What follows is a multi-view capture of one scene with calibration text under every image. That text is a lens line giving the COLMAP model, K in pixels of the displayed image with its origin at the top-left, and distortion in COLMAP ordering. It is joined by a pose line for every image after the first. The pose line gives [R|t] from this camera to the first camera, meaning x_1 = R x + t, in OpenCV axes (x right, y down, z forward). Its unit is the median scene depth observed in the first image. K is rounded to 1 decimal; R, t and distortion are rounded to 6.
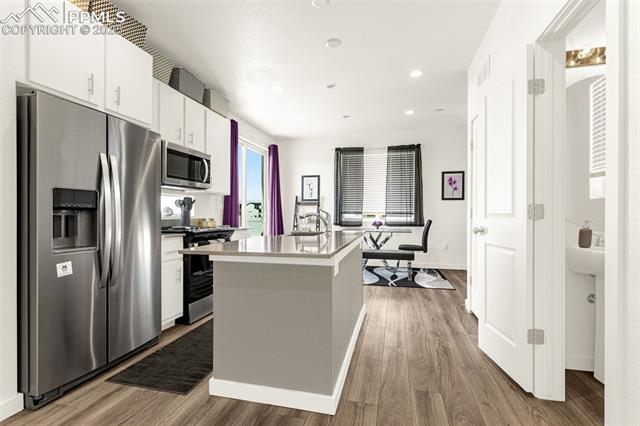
lens RADIAL K [[299.4, 0, 319.4], [0, 299.4, 215.5], [0, 0, 1]] dist [0.001058, 0.000251]
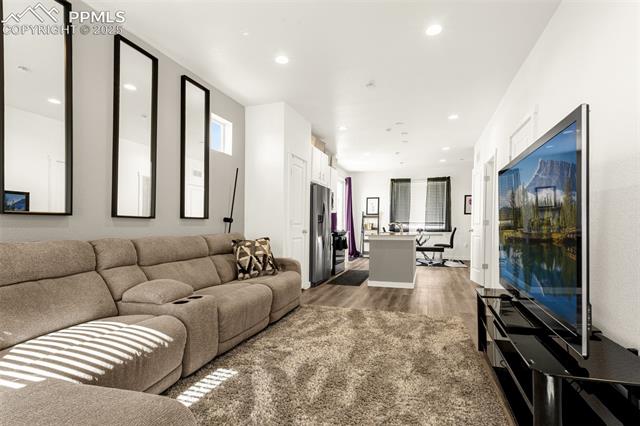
lens RADIAL K [[299.4, 0, 320.4], [0, 299.4, 239.5], [0, 0, 1]] dist [0.001058, 0.000251]
pose [[0.995377, 0.003836, -0.095973, -0.157917], [0.000780, 0.998846, 0.048016, 0.002112], [0.096046, -0.047869, 0.994225, -0.547884]]
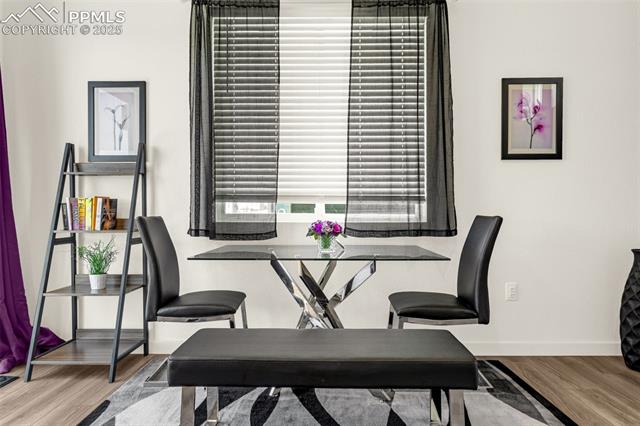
lens RADIAL K [[403.5, 0, 317.3], [0, 403.5, 214.3], [0, 0, 1]] dist [-0.001469, -0.002827]
pose [[0.973359, -0.006212, 0.229200, 0.088335], [0.005898, 0.999980, 0.002053, 0.010274], [-0.229209, -0.000647, 0.973377, 0.580638]]
